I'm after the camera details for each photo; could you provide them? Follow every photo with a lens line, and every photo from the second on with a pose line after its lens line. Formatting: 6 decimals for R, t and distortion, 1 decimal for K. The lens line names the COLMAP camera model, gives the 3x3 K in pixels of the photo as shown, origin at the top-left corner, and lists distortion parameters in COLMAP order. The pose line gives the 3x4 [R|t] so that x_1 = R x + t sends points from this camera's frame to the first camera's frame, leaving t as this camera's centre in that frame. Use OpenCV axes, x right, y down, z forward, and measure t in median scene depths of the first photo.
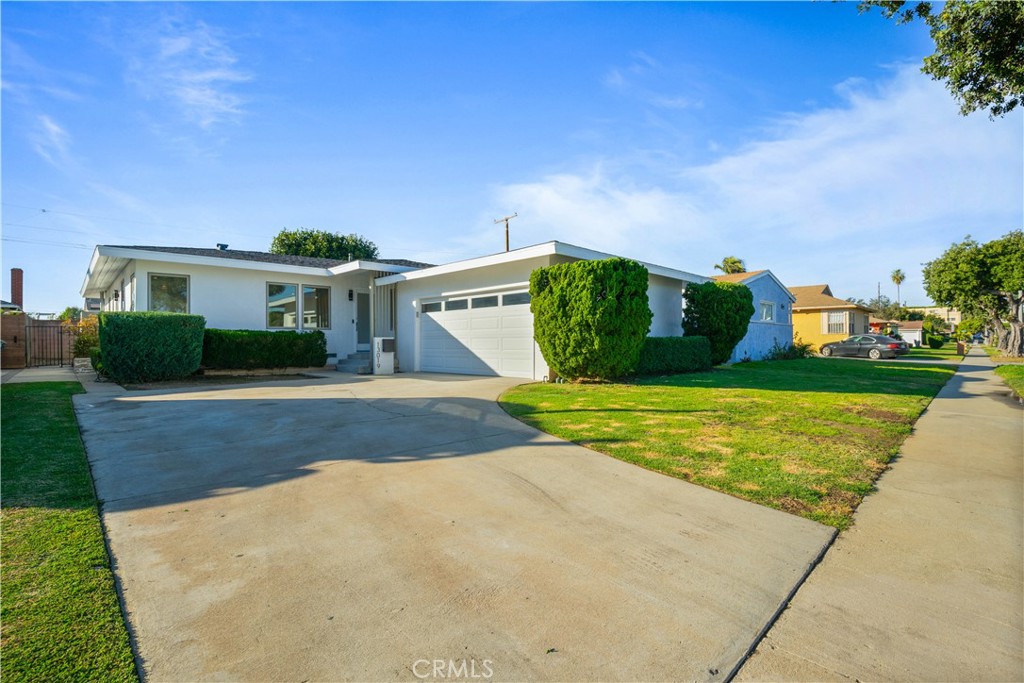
lens RADIAL K [[461.4, 0, 511.6], [0, 461.4, 339.5], [0, 0, 1]] dist [-0.000540, -0.000302]
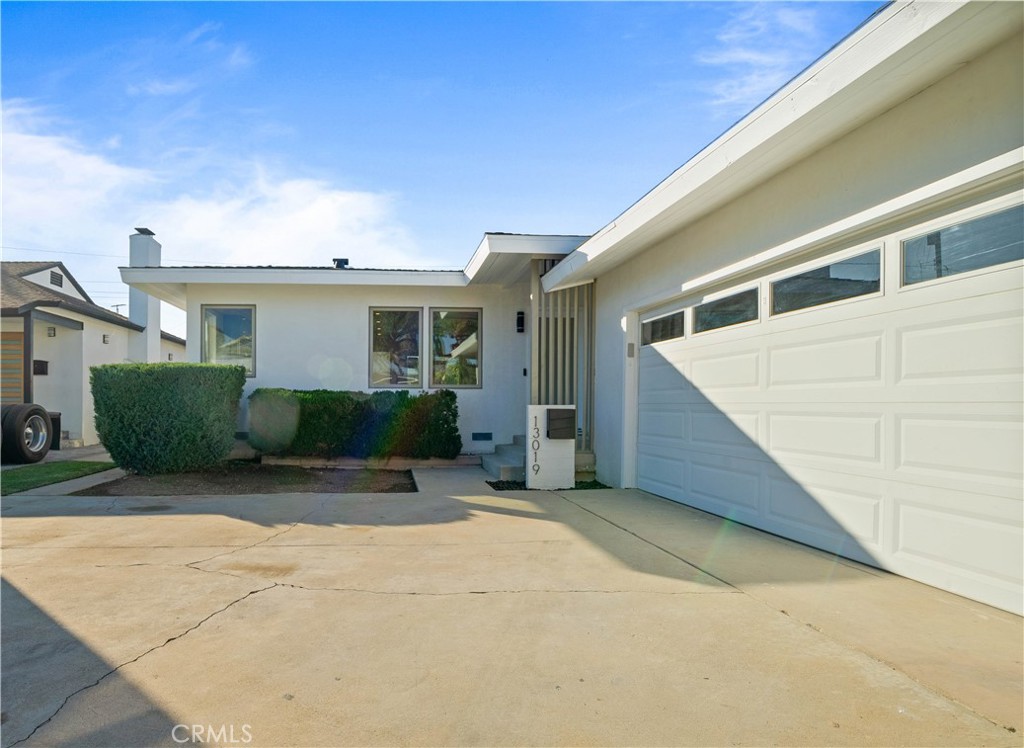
lens RADIAL K [[574.0, 0, 411.8], [0, 574.0, 405.4], [0, 0, 1]] dist [-0.006048, -0.003230]
pose [[0.744804, 0.011857, -0.667178, -0.010109], [-0.006023, 0.999921, 0.011046, -0.010518], [0.667257, -0.004209, 0.744816, 0.547326]]
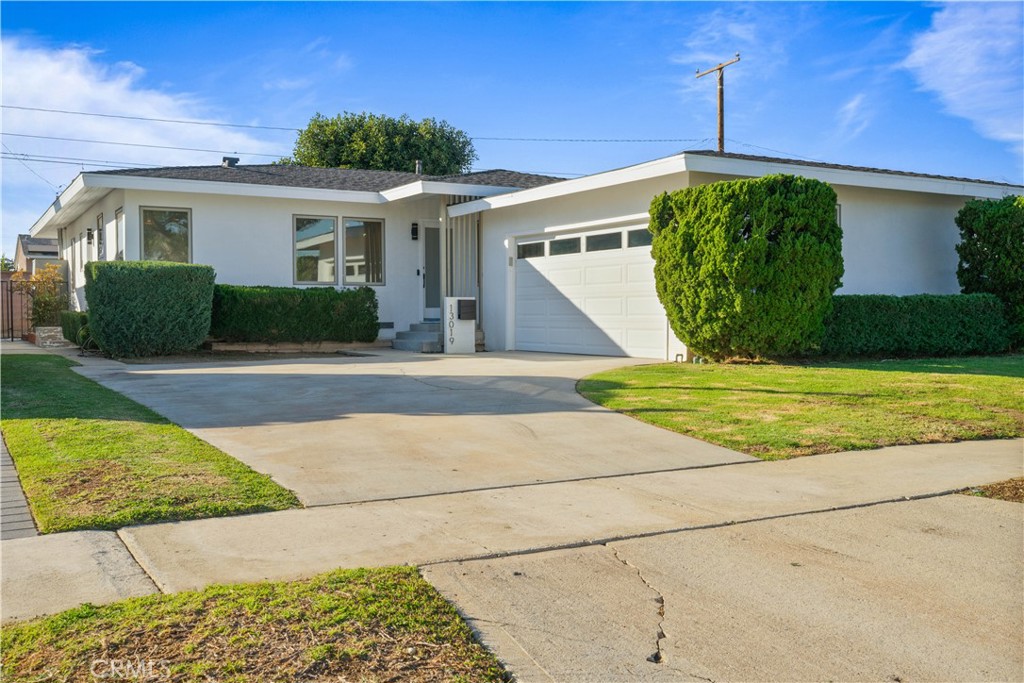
lens RADIAL K [[944.8, 0, 539.4], [0, 944.8, 326.2], [0, 0, 1]] dist [0.100204, 0.000000]
pose [[0.973301, 0.005968, -0.229455, 0.150527], [-0.001034, 0.999766, 0.021616, 0.008000], [0.229531, -0.020802, 0.973079, -0.296600]]
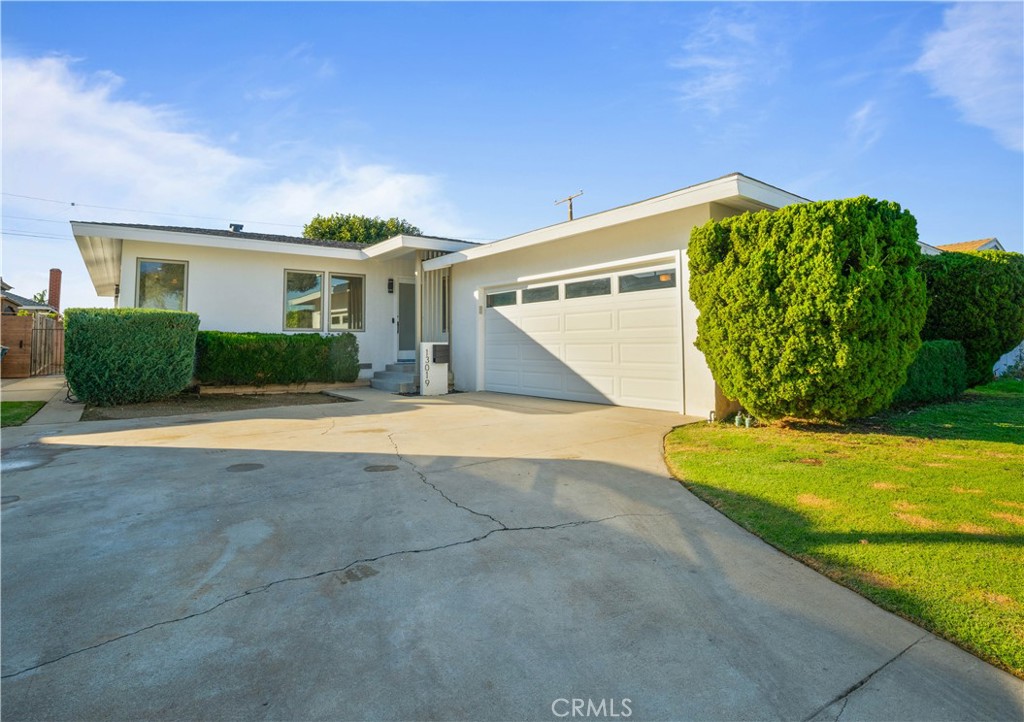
lens RADIAL K [[521.3, 0, 475.9], [0, 521.3, 308.0], [0, 0, 1]] dist [-0.005649, -0.001167]
pose [[0.985184, -0.011229, -0.171132, -0.083331], [-0.000039, 0.997840, -0.065696, -0.005182], [0.171500, 0.064729, 0.983055, 0.238497]]
